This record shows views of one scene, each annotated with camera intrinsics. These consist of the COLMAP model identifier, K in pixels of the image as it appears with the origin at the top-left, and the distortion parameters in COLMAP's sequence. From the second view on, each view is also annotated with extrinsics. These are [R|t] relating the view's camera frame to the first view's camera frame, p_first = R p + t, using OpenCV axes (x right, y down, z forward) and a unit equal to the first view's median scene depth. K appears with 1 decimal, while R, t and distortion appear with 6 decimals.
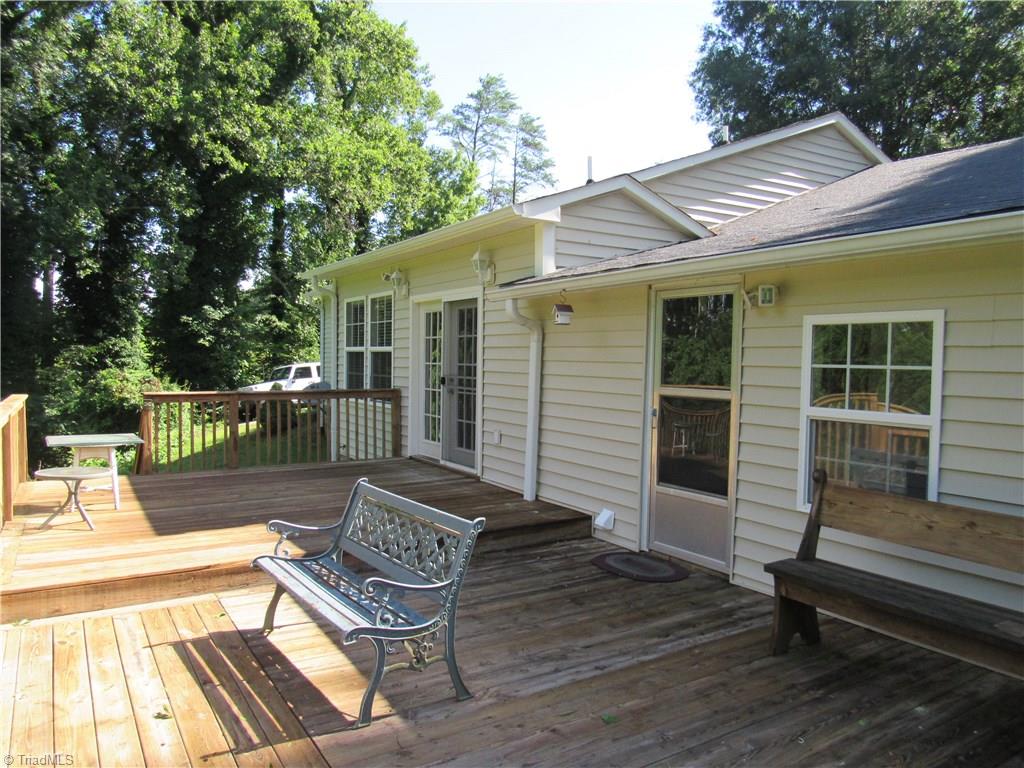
lens RADIAL K [[734.3, 0, 512.3], [0, 734.3, 389.6], [0, 0, 1]] dist [-0.031645, 0.012834]
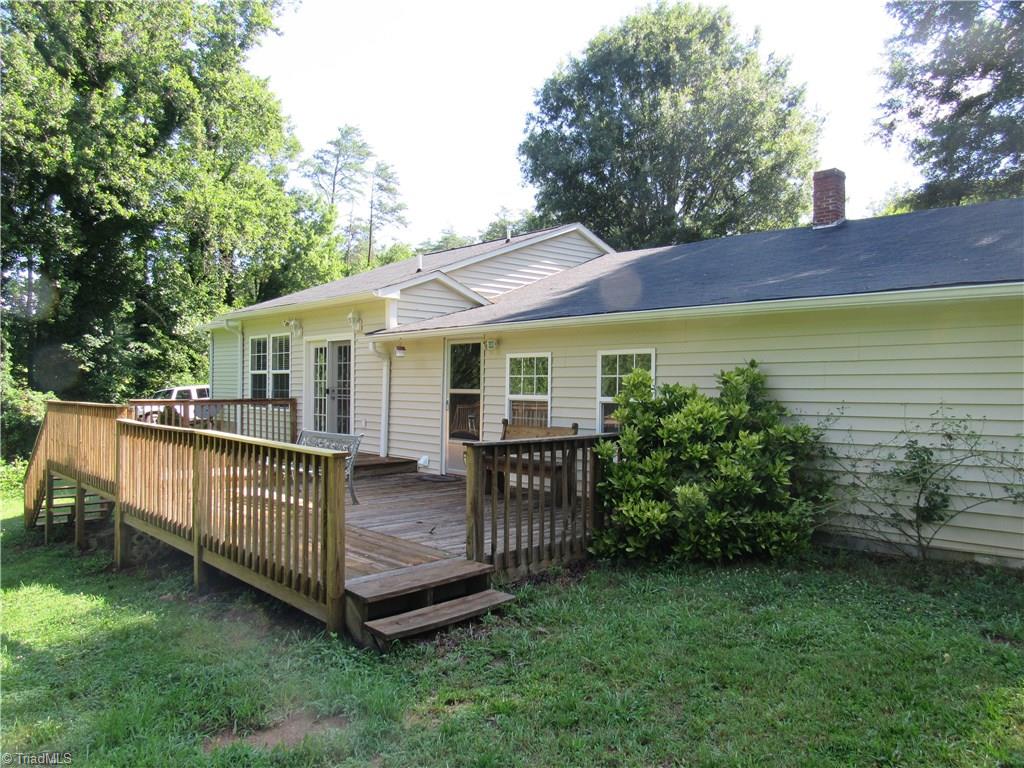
lens RADIAL K [[734.3, 0, 508.1], [0, 734.3, 389.6], [0, 0, 1]] dist [-0.031645, 0.012834]
pose [[0.982451, -0.006561, 0.186404, -0.006414], [0.013169, 0.999327, -0.034234, 0.038997], [-0.186054, 0.036088, 0.981877, -0.555389]]
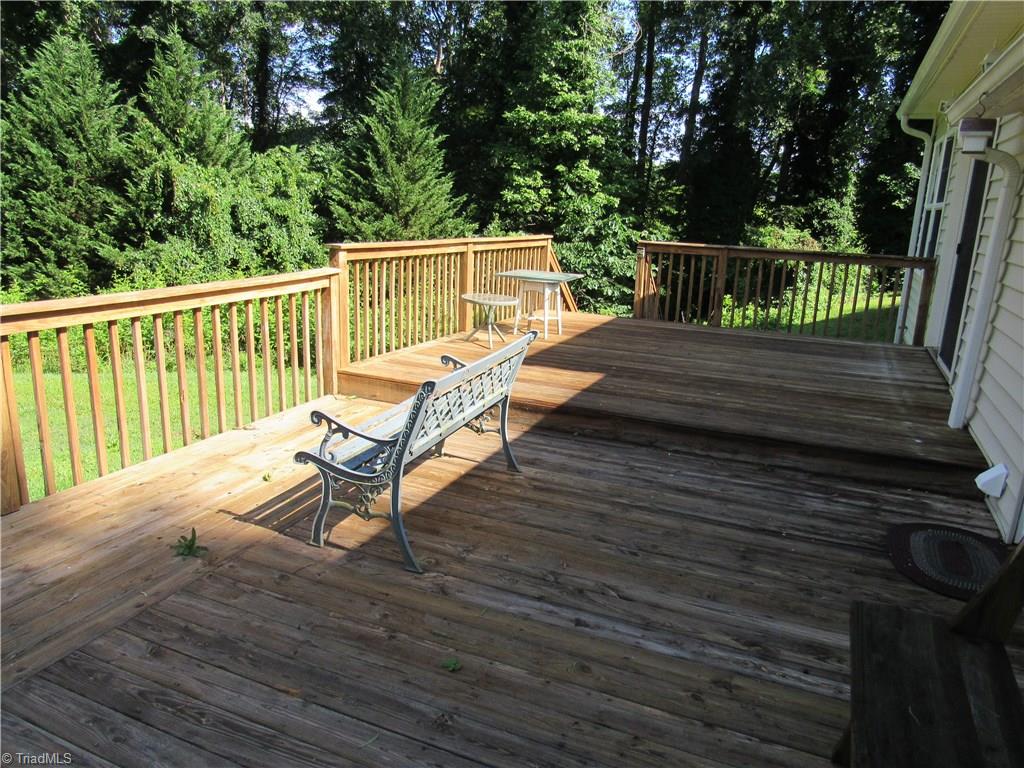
lens RADIAL K [[734.3, 0, 509.8], [0, 734.3, 380.4], [0, 0, 1]] dist [-0.031645, 0.012834]
pose [[0.564884, 0.205455, -0.799183, 0.230166], [-0.069055, 0.976880, 0.202327, 0.000372], [0.822276, -0.059104, 0.566012, 0.202806]]
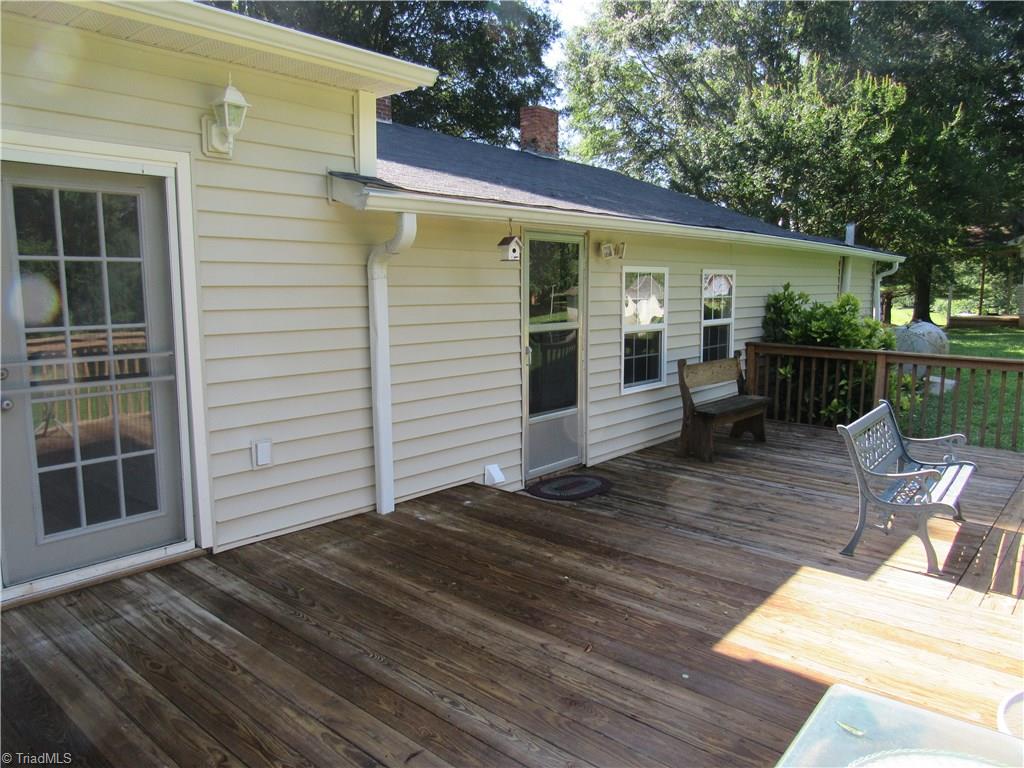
lens RADIAL K [[734.3, 0, 514.6], [0, 734.3, 379.8], [0, 0, 1]] dist [-0.031645, 0.012834]
pose [[-0.290642, -0.136209, 0.947087, -0.461029], [0.037228, 0.987457, 0.153439, -0.051082], [-0.956108, 0.079854, -0.281925, 0.767083]]
